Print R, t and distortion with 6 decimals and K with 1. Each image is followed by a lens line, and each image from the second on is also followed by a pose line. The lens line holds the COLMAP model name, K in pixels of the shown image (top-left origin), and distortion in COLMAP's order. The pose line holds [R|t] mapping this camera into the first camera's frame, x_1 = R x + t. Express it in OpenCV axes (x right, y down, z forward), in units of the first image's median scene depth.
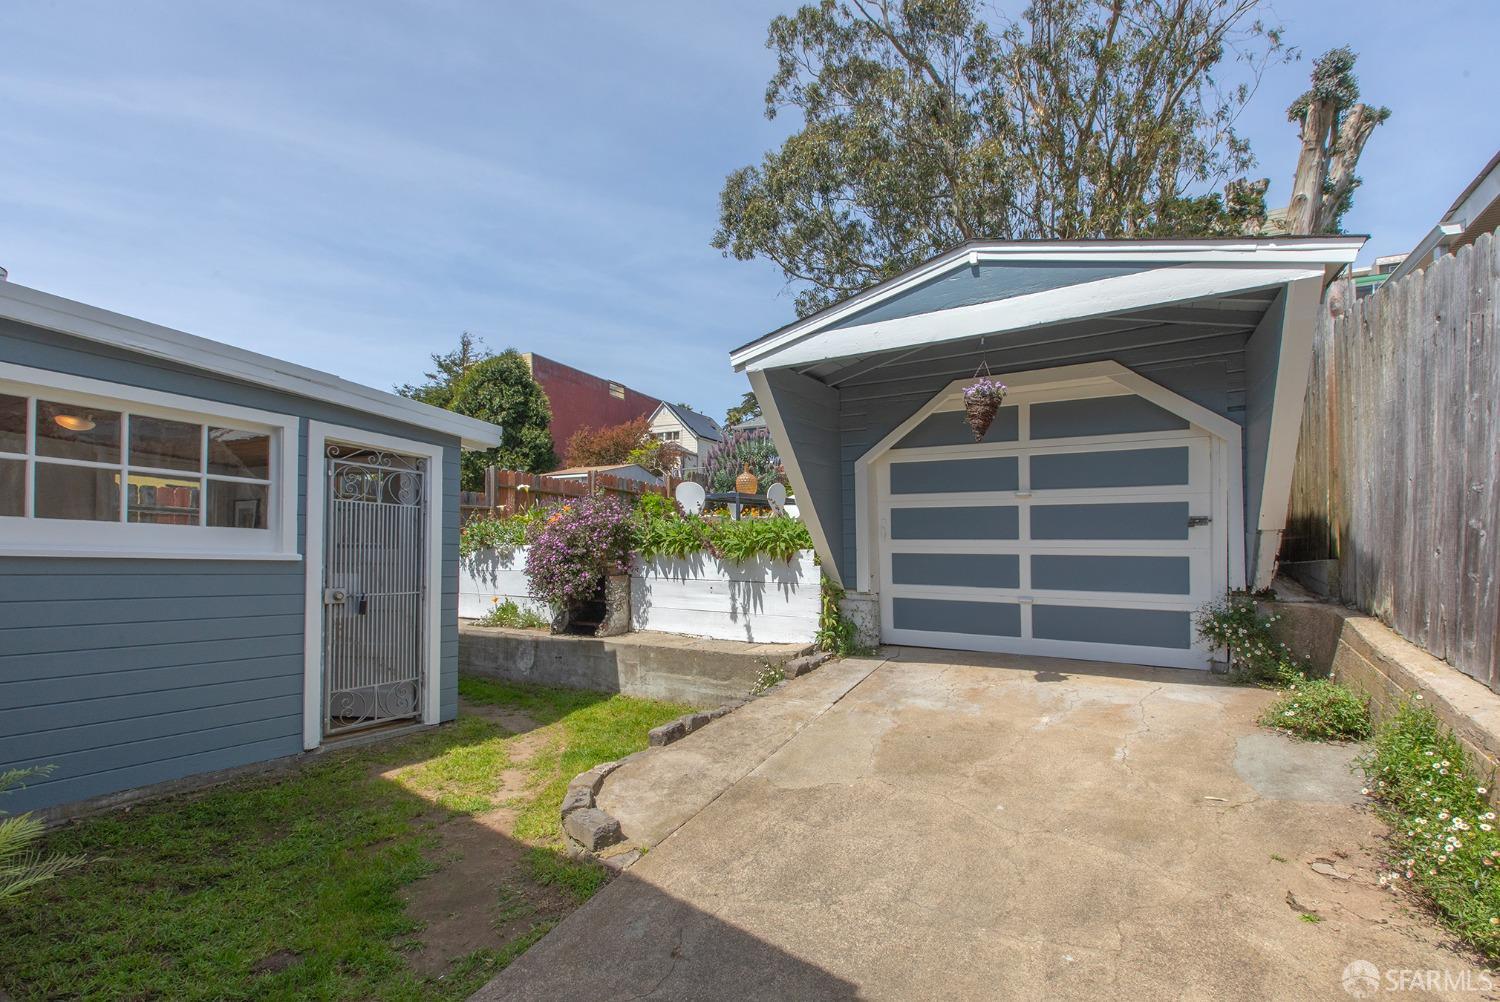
lens RADIAL K [[687.9, 0, 750.4], [0, 687.9, 512.3], [0, 0, 1]] dist [0.003982, -0.001791]
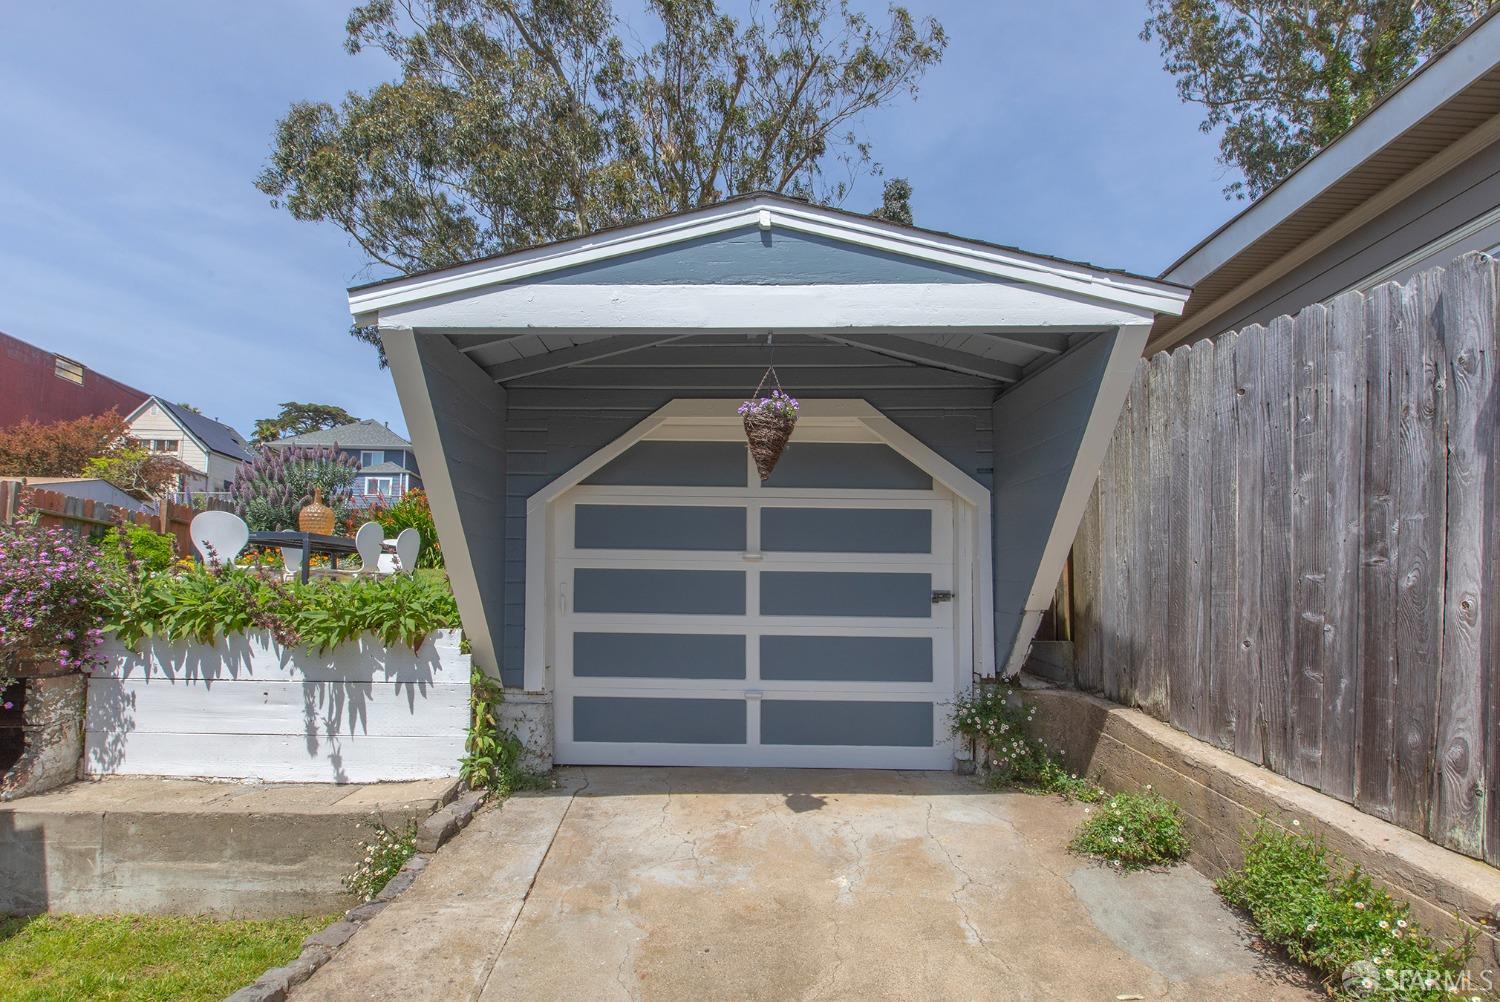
lens RADIAL K [[750.0, 0, 724.5], [0, 750.0, 534.1], [0, 0, 1]] dist [-0.002090, -0.000324]
pose [[0.857930, 0.053083, 0.511017, -0.060902], [-0.033212, 0.998298, -0.047943, -0.009356], [-0.512692, 0.024160, 0.858233, 0.275872]]
